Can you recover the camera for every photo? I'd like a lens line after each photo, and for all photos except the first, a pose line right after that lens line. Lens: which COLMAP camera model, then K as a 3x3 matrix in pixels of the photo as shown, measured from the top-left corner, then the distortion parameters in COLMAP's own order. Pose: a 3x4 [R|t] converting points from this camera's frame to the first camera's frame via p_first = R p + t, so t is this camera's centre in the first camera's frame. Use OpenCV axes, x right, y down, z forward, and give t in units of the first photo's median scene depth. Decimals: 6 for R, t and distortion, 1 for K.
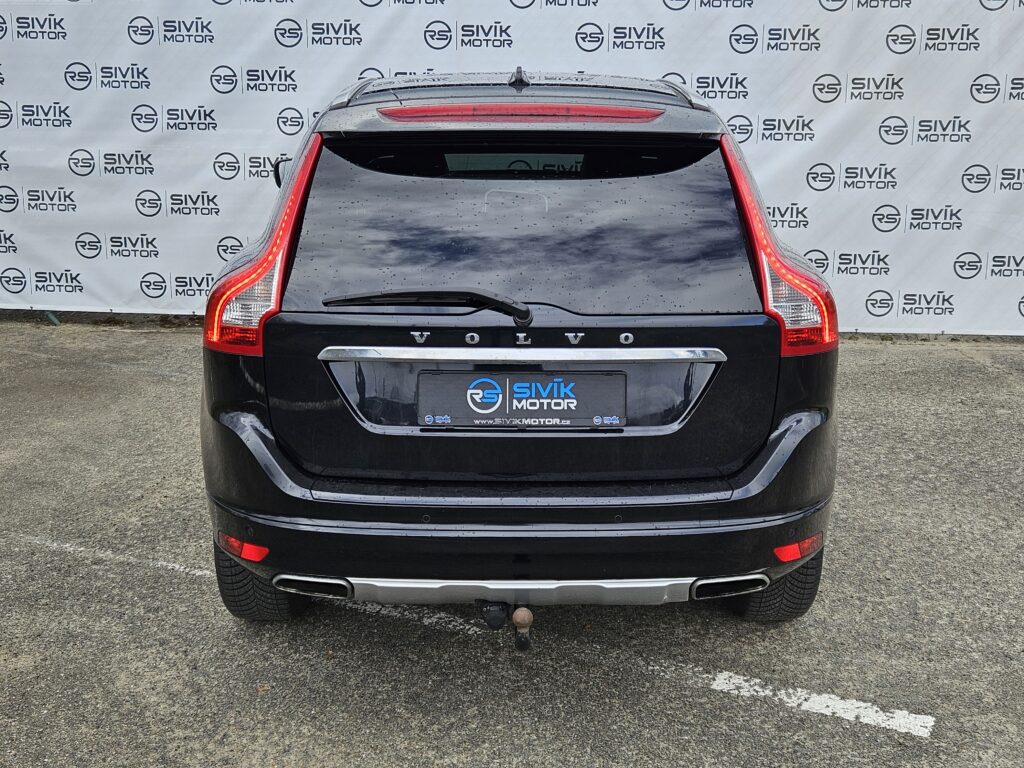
lens RADIAL K [[1377.1, 0, 512.4], [0, 1377.1, 359.3], [0, 0, 1]] dist [0.063178, 0.000000]
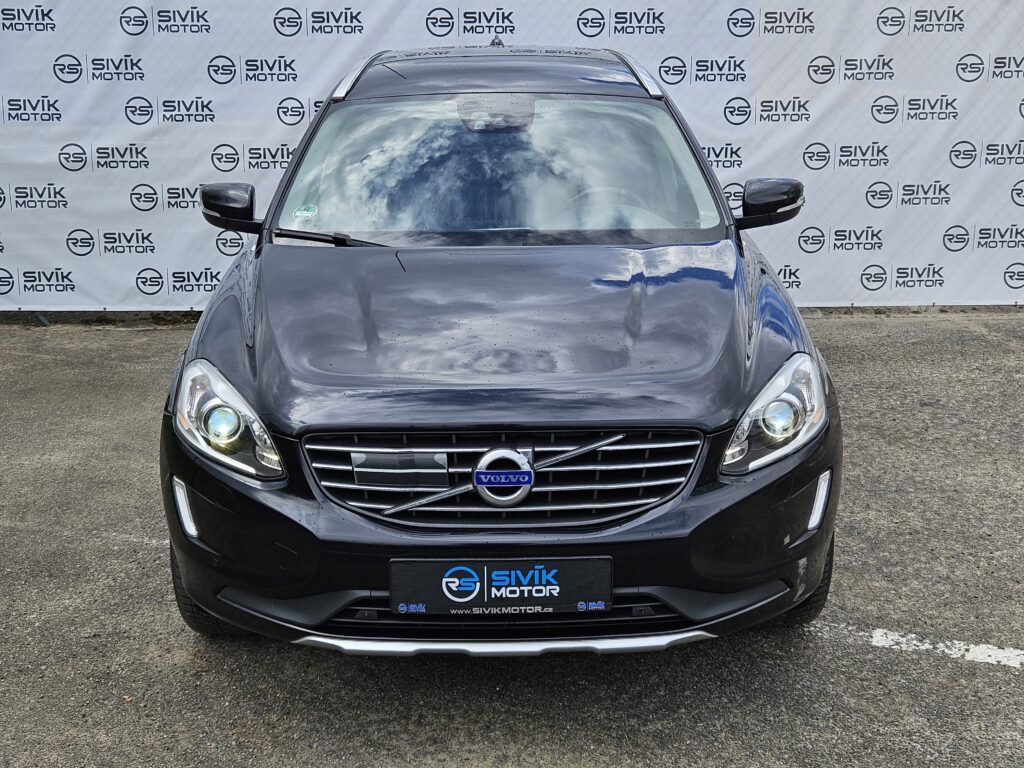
lens RADIAL K [[1377.1, 0, 517.6], [0, 1377.1, 349.4], [0, 0, 1]] dist [0.063178, 0.000000]
pose [[0.994298, -0.034805, 0.100797, -0.125490], [0.035173, 0.999379, -0.001879, 0.006653], [-0.100669, 0.005414, 0.994905, 0.001465]]
